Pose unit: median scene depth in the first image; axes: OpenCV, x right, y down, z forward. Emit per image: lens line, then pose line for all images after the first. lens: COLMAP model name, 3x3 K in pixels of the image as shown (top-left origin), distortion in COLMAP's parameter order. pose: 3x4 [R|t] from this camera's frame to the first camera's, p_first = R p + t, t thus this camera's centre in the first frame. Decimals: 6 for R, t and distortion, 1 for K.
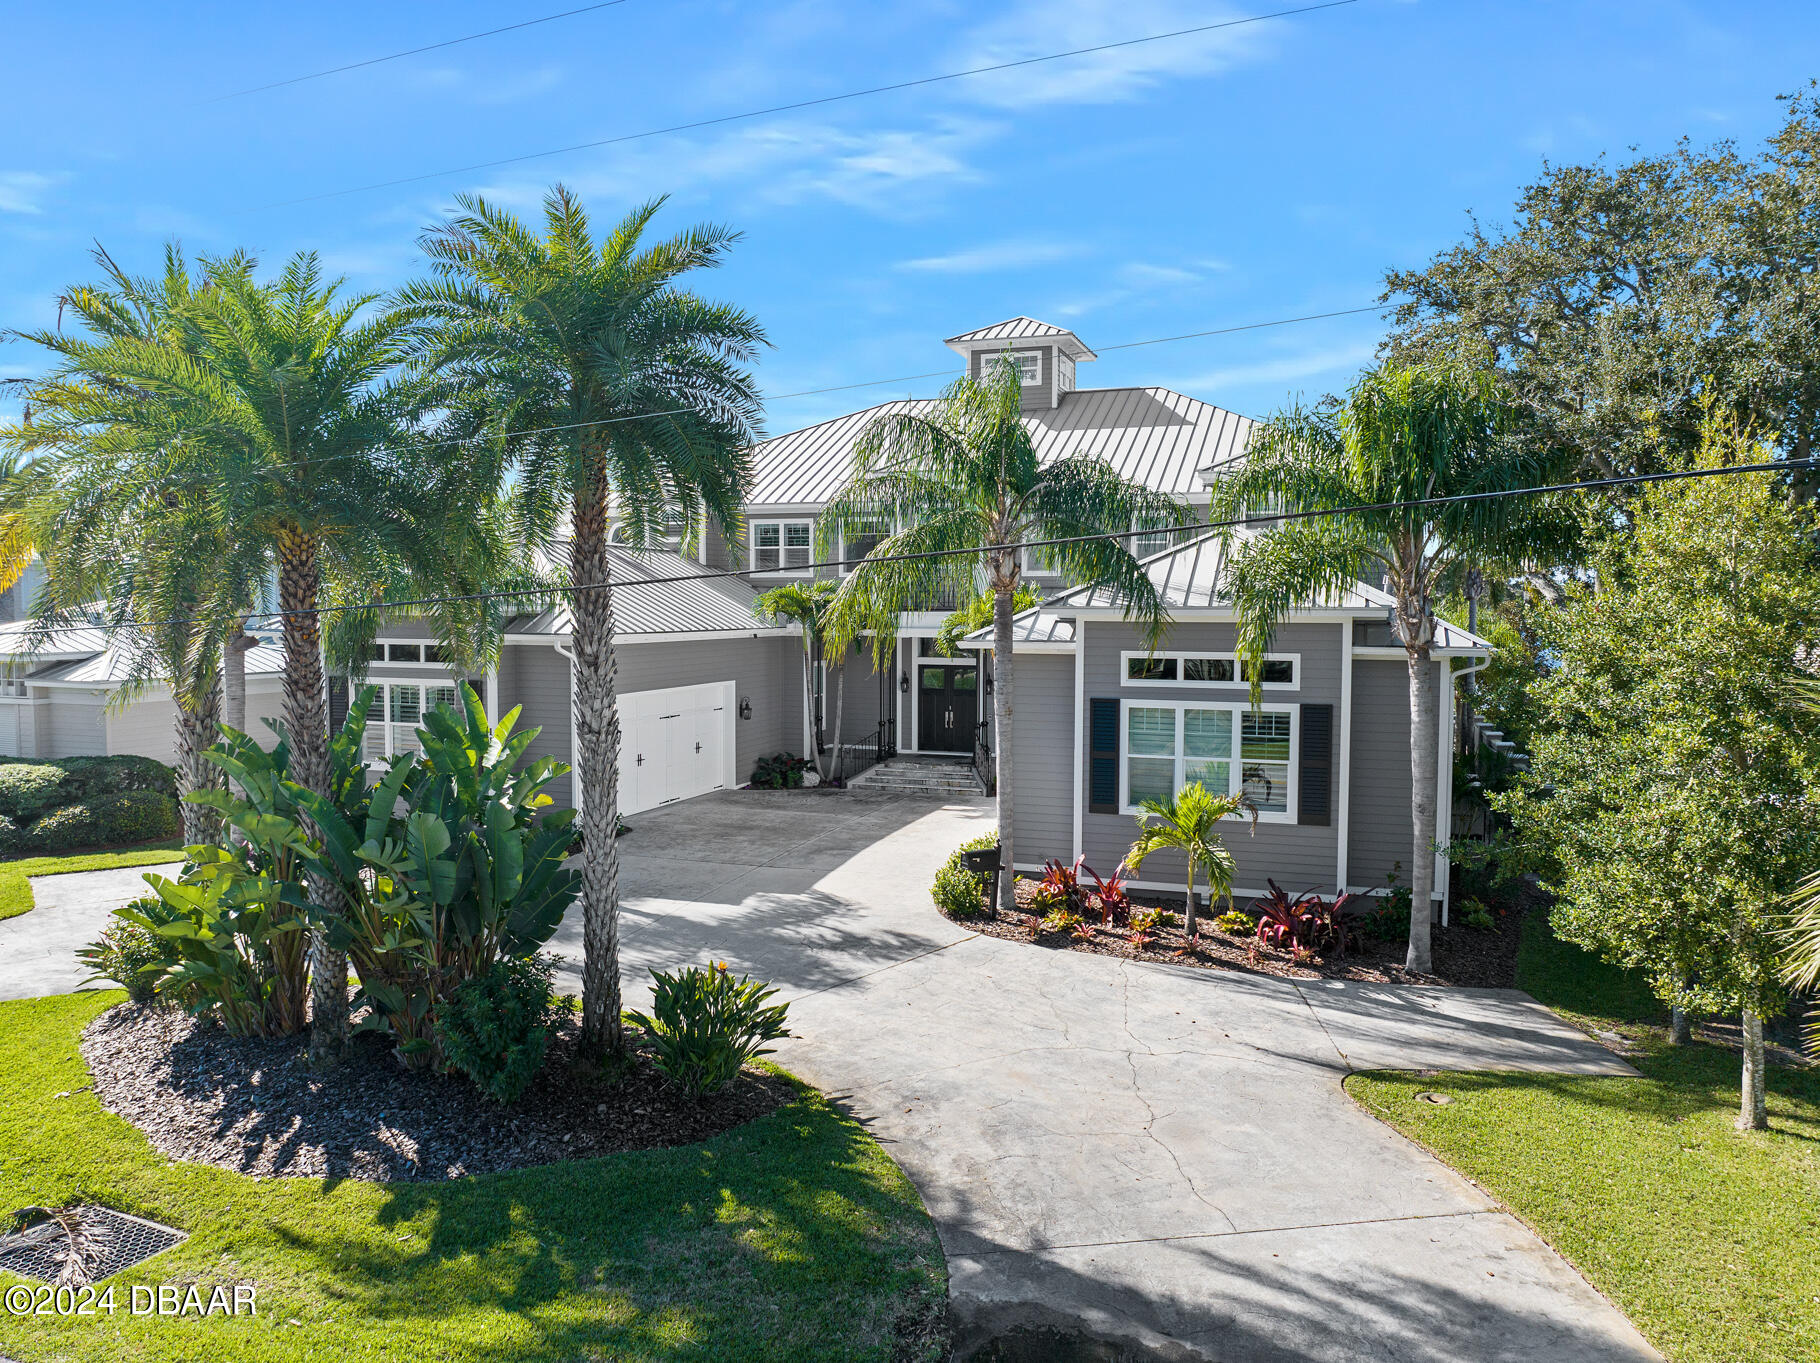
lens RADIAL K [[1273.1, 0, 910.0], [0, 1273.1, 681.5], [0, 0, 1]] dist [-0.011673, -0.005082]
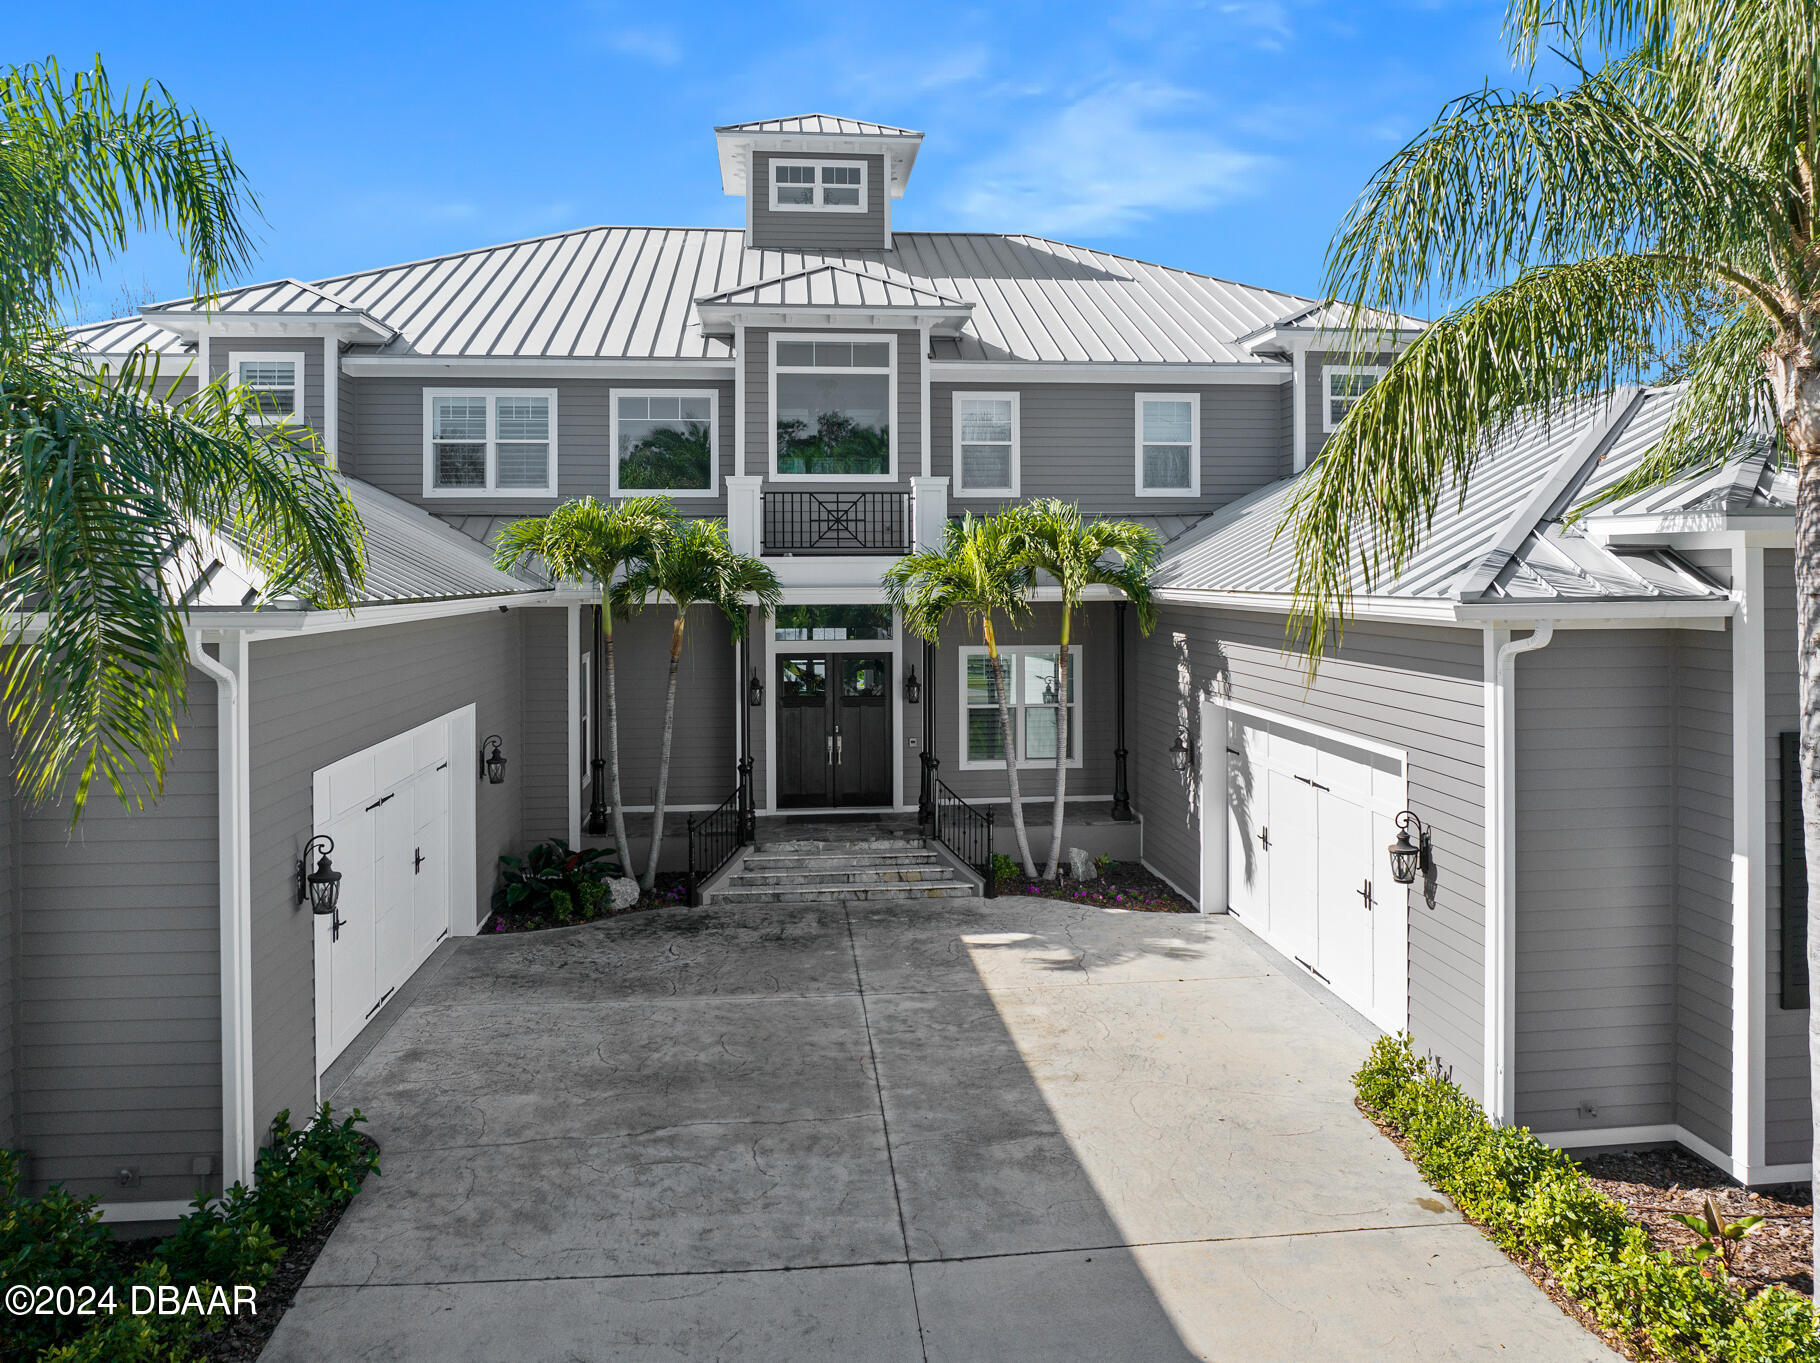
lens RADIAL K [[1333.4, 0, 917.8], [0, 1333.4, 564.5], [0, 0, 1]] dist [-0.010684, -0.003300]
pose [[0.905969, -0.005880, 0.423302, -0.196096], [0.034404, 0.997619, -0.059774, -0.016888], [-0.421943, 0.068716, 0.904015, 0.474881]]
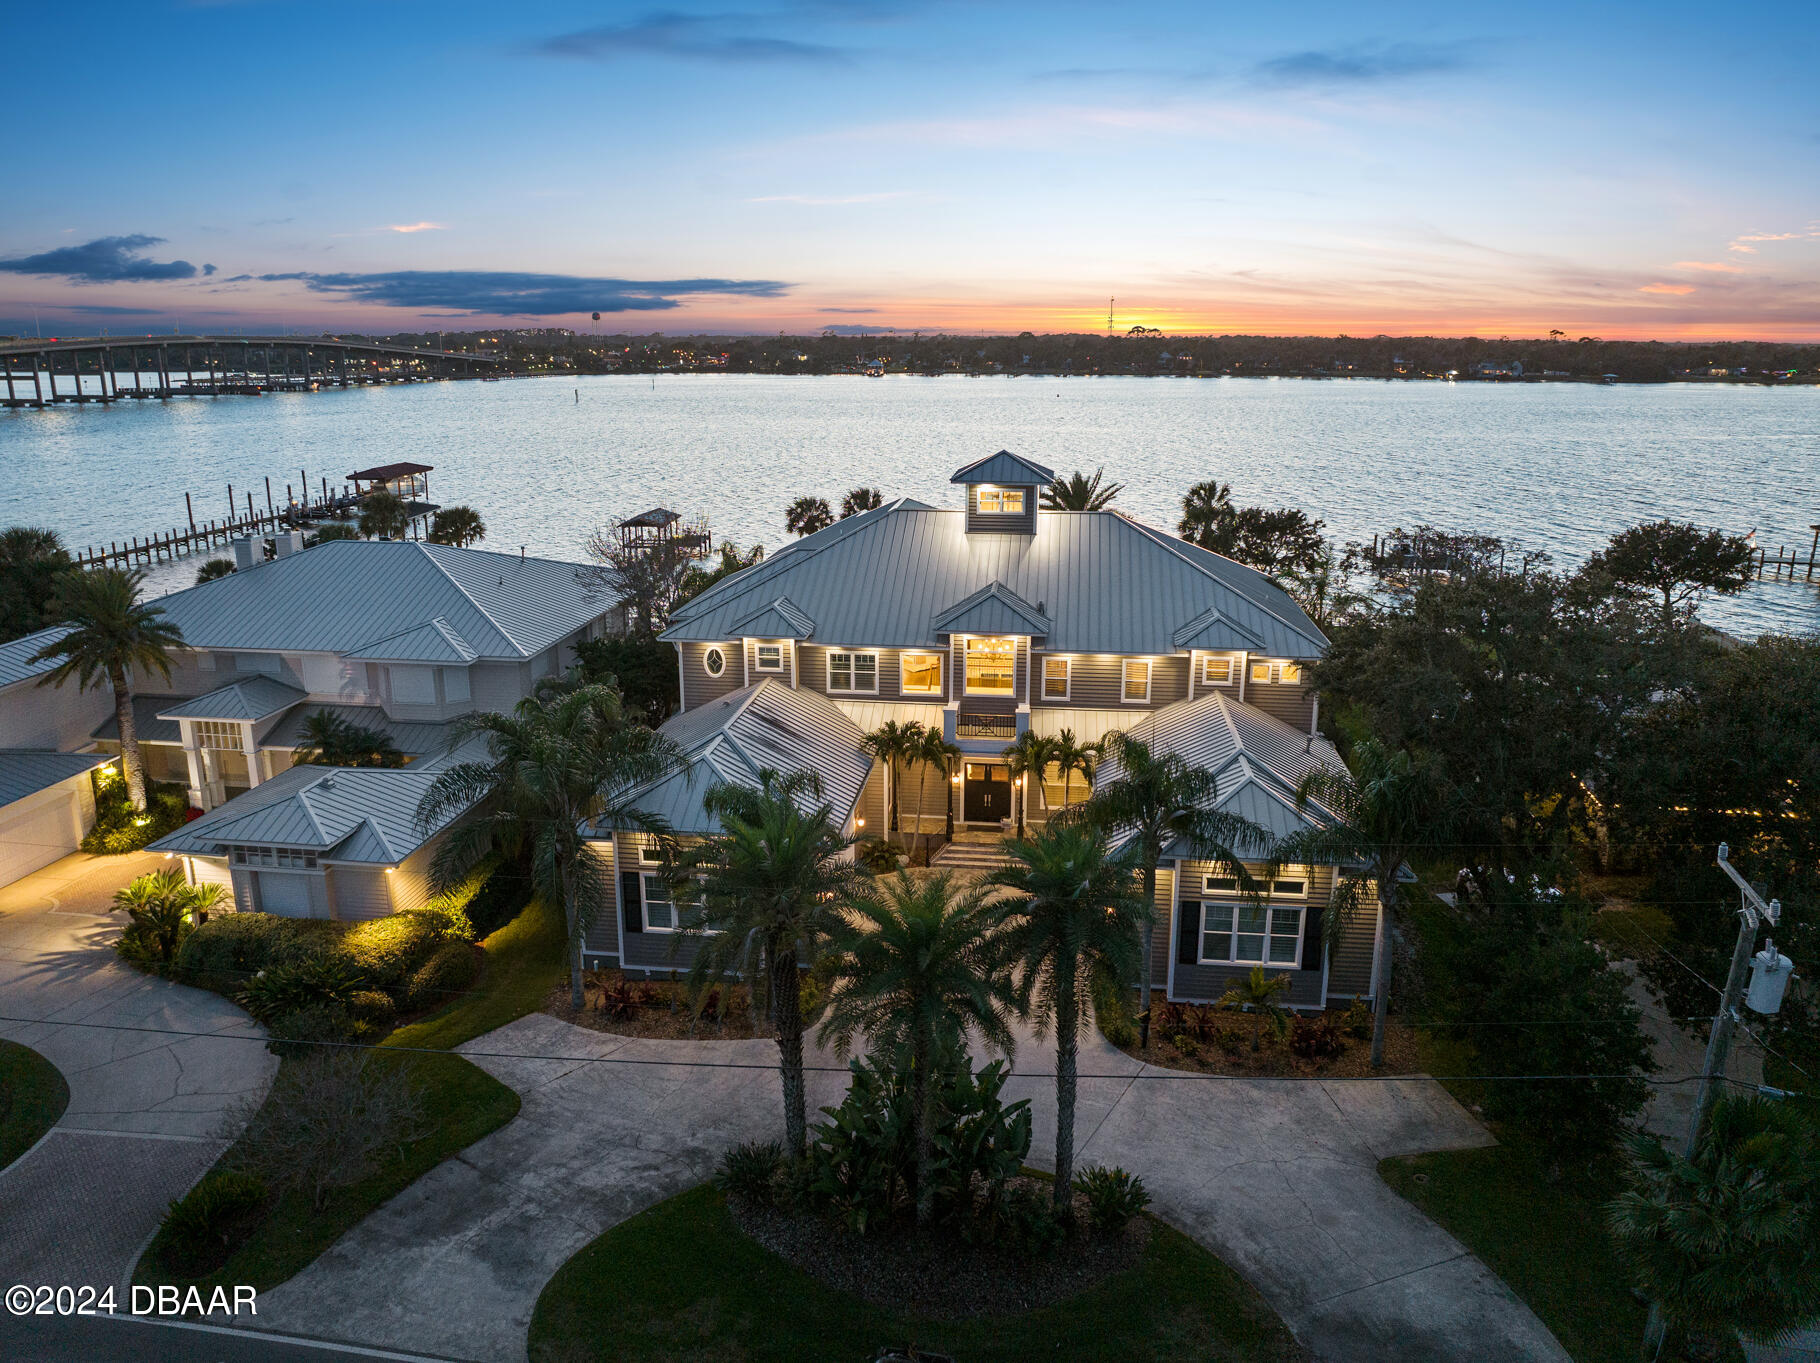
lens RADIAL K [[1260.8, 0, 934.6], [0, 1260.8, 703.6], [0, 0, 1]] dist [-0.004527, -0.000668]
pose [[0.972492, -0.057850, 0.225639, -0.350340], [0.008278, 0.976641, 0.214716, -0.391406], [-0.232789, -0.206942, 0.950255, -0.288469]]
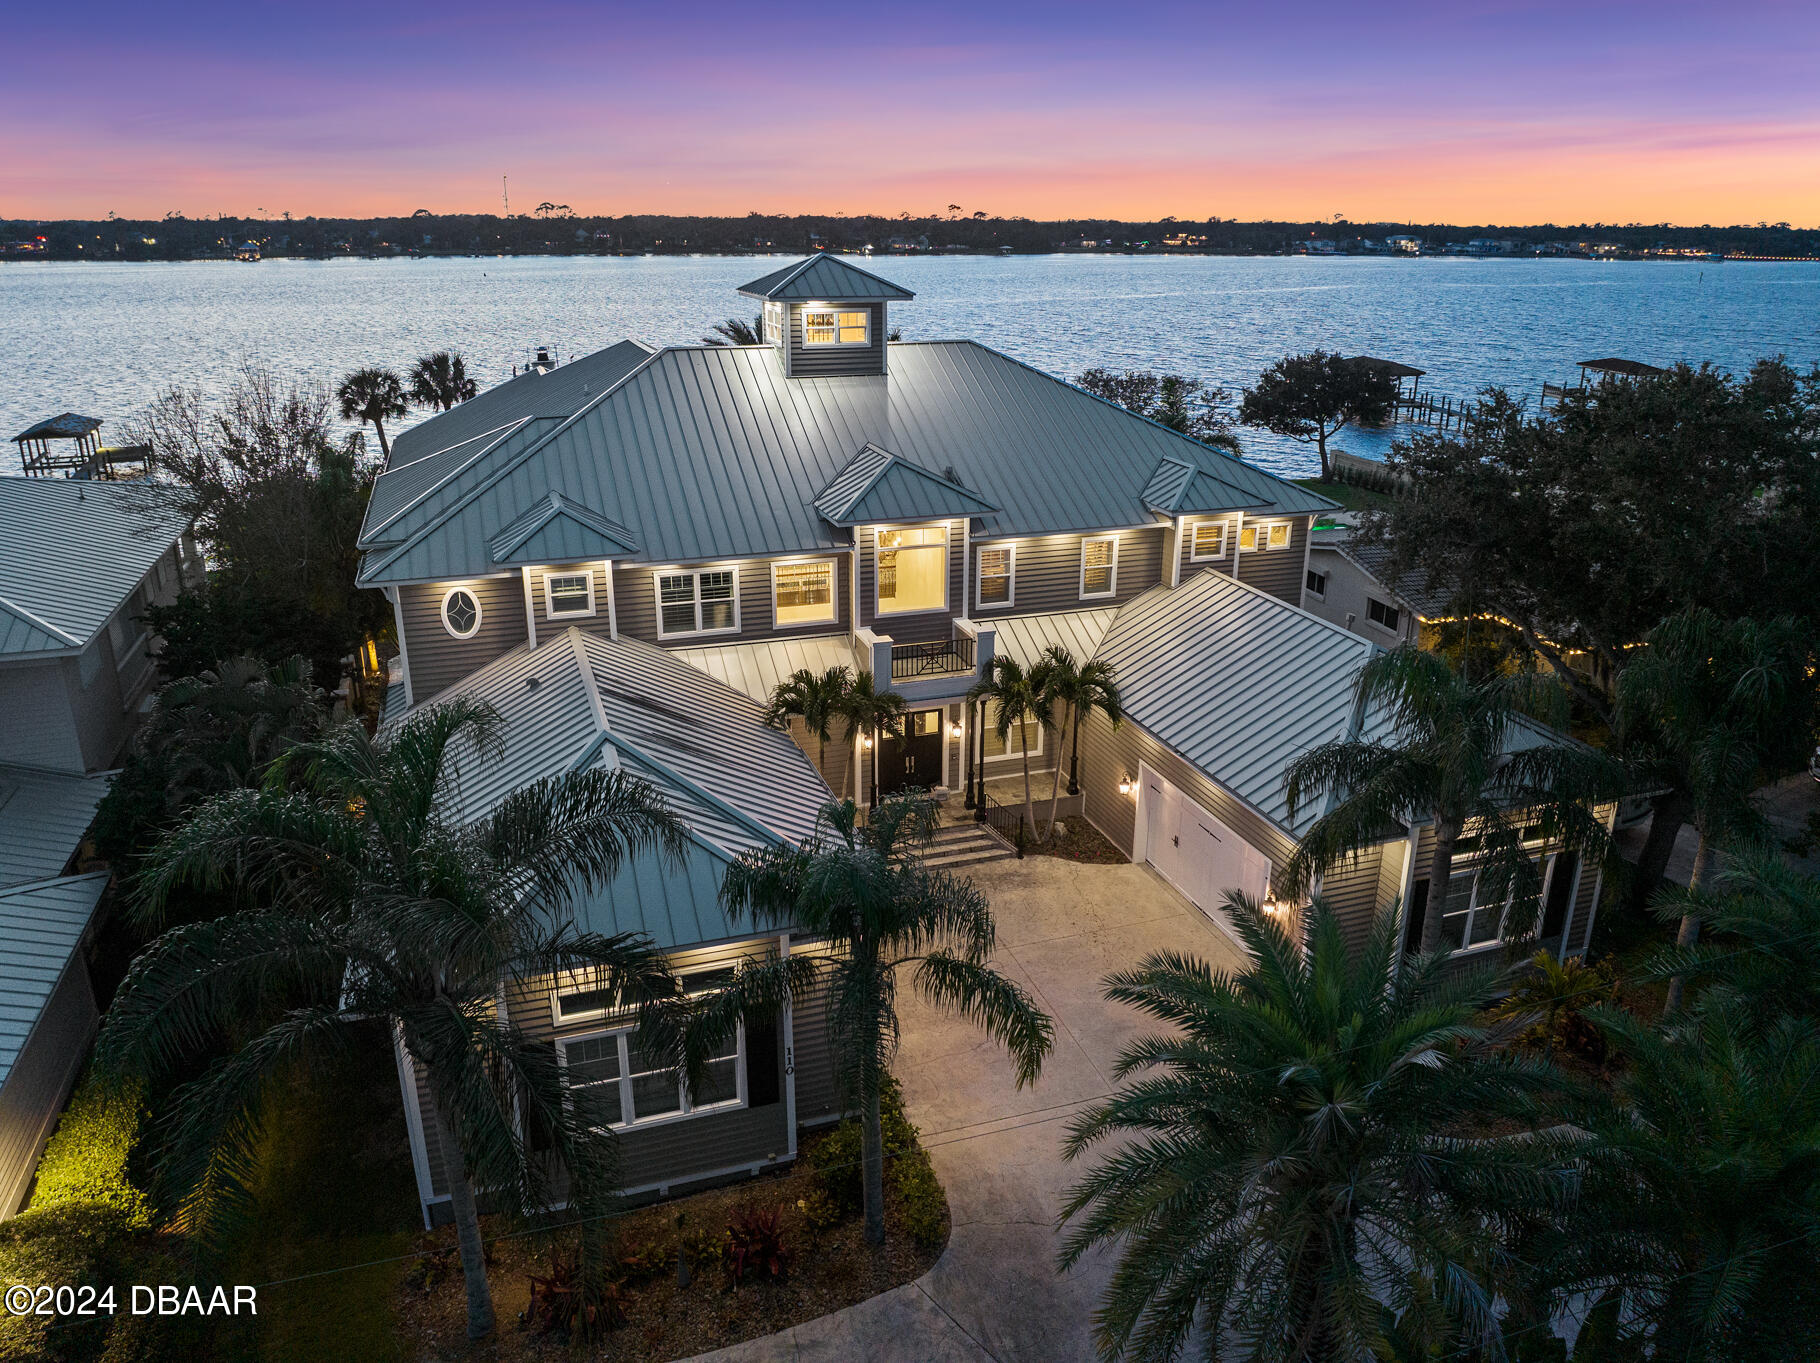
lens RADIAL K [[1273.1, 0, 910.0], [0, 1273.1, 681.5], [0, 0, 1]] dist [-0.011673, -0.005082]
pose [[0.792935, -0.204021, 0.574133, -0.532556], [0.036310, 0.956422, 0.289722, -0.323805], [-0.608223, -0.208884, 0.765789, 0.301755]]
